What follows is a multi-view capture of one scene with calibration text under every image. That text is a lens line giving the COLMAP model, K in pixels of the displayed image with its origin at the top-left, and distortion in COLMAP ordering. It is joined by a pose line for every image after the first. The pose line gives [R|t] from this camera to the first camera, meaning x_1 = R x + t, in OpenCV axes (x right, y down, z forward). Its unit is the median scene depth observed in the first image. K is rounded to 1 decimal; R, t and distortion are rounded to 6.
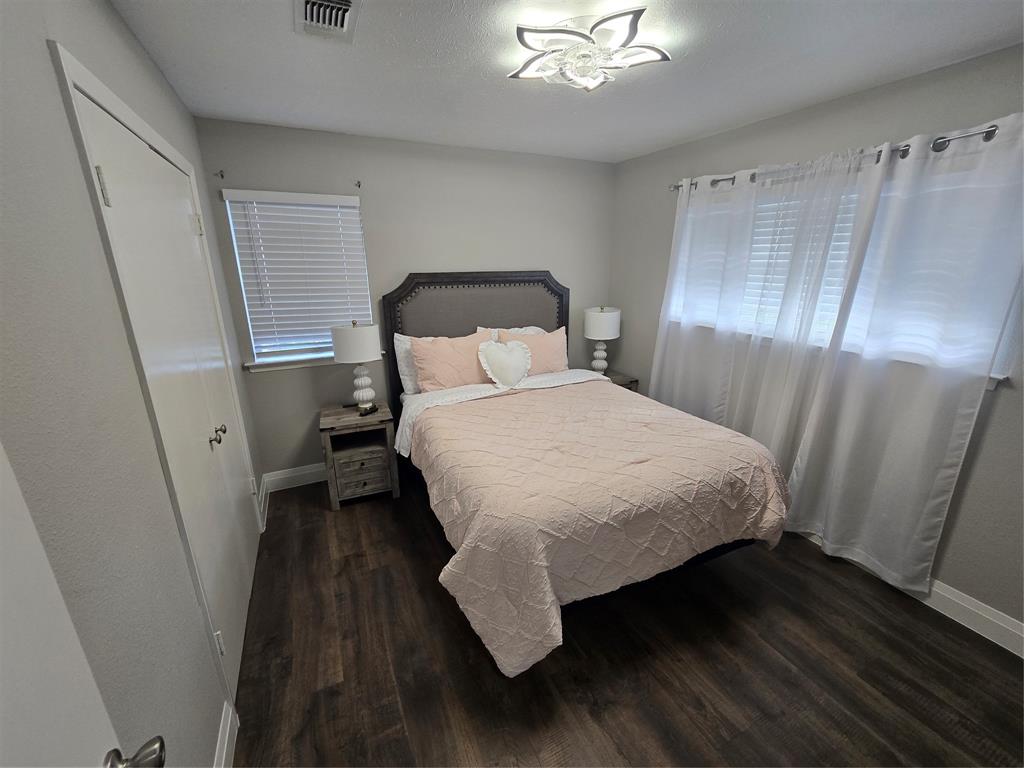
lens RADIAL K [[417.0, 0, 516.2], [0, 417.0, 387.3], [0, 0, 1]] dist [-0.002644, -0.000805]
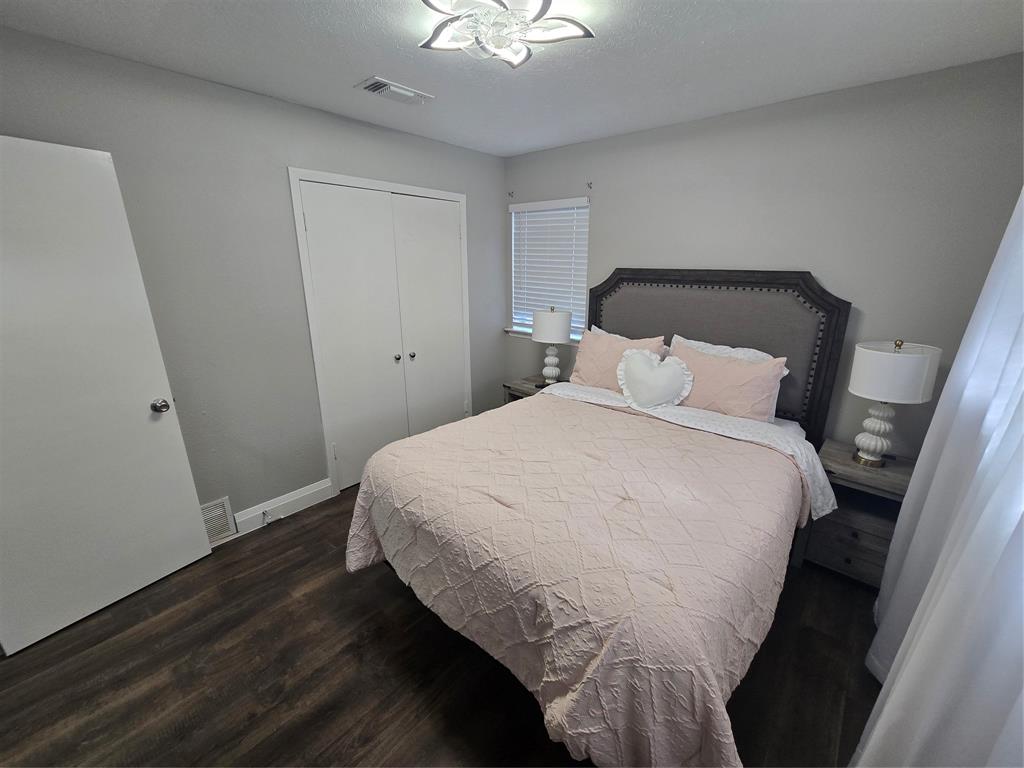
lens RADIAL K [[417.0, 0, 513.9], [0, 417.0, 387.2], [0, 0, 1]] dist [-0.002644, -0.000805]
pose [[0.395212, 0.276836, -0.875882, 0.632118], [-0.271238, 0.946161, 0.176661, -0.121030], [0.877632, 0.167753, 0.449023, 0.408865]]
